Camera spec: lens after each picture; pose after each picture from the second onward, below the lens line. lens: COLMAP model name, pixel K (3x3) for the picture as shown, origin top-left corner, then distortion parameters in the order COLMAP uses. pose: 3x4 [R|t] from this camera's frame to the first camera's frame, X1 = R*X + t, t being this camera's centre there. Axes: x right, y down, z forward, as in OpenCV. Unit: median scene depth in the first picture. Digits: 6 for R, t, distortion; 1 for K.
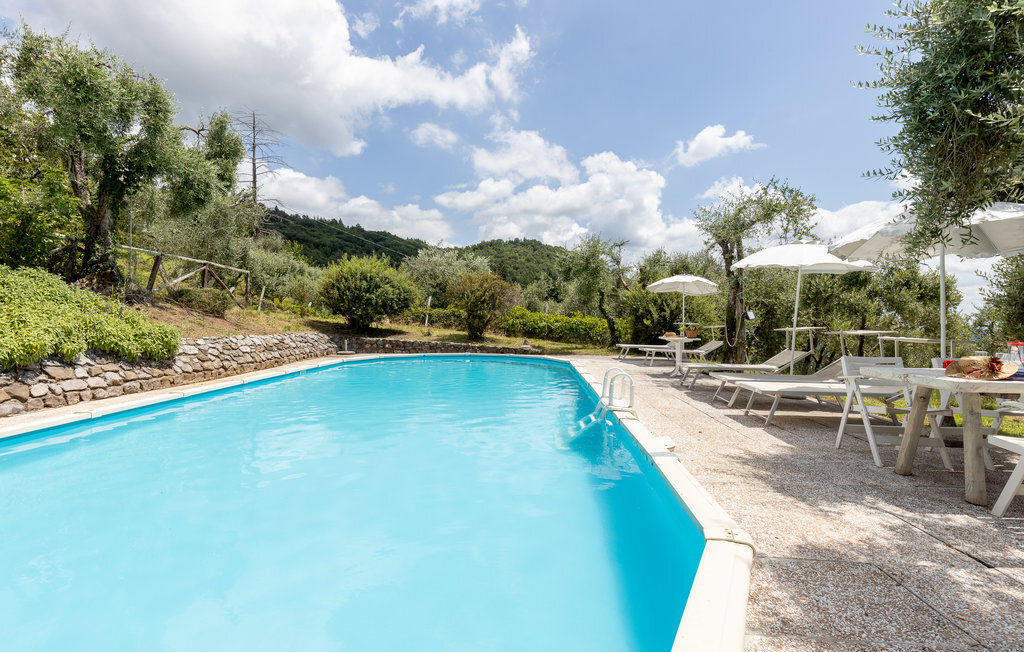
lens RADIAL K [[455.6, 0, 510.0], [0, 455.6, 321.3], [0, 0, 1]] dist [0.000580, -0.000060]
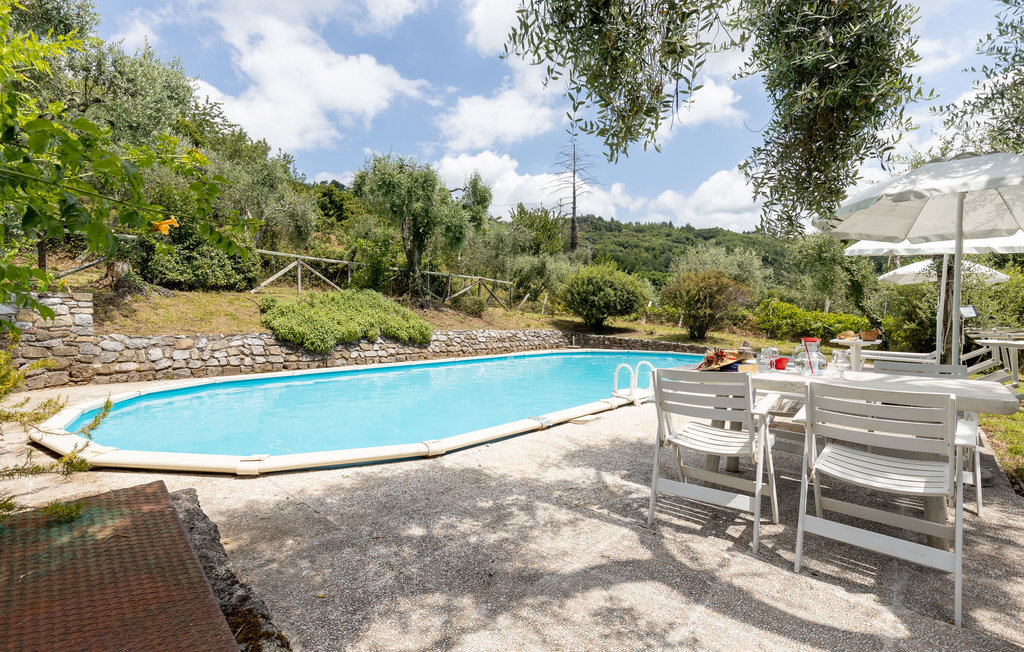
lens RADIAL K [[455.6, 0, 510.0], [0, 455.6, 321.3], [0, 0, 1]] dist [0.000580, -0.000060]
pose [[0.761855, 0.004030, -0.647735, 0.363701], [-0.005235, 0.999986, 0.000064, 0.004159], [0.647726, 0.003342, 0.761866, -0.012994]]
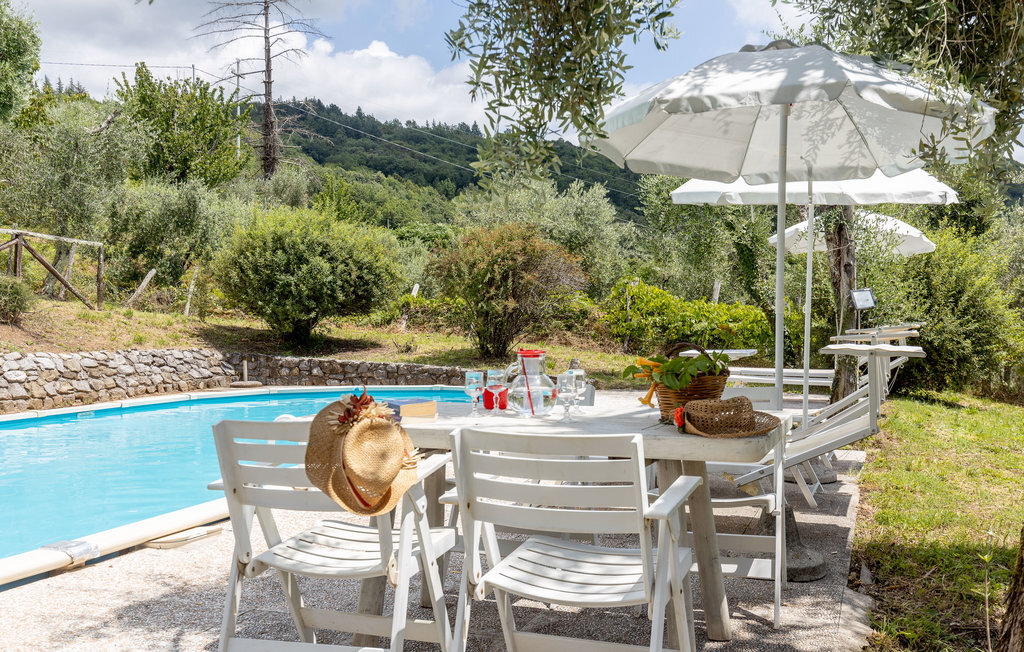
lens RADIAL K [[969.9, 0, 512.0], [0, 969.9, 326.0], [0, 0, 1]] dist [0.012895, -0.001073]
pose [[0.944359, -0.015591, -0.328548, 0.423740], [0.016838, 0.999858, 0.000952, 0.004660], [0.328487, -0.006432, 0.944487, 0.002561]]
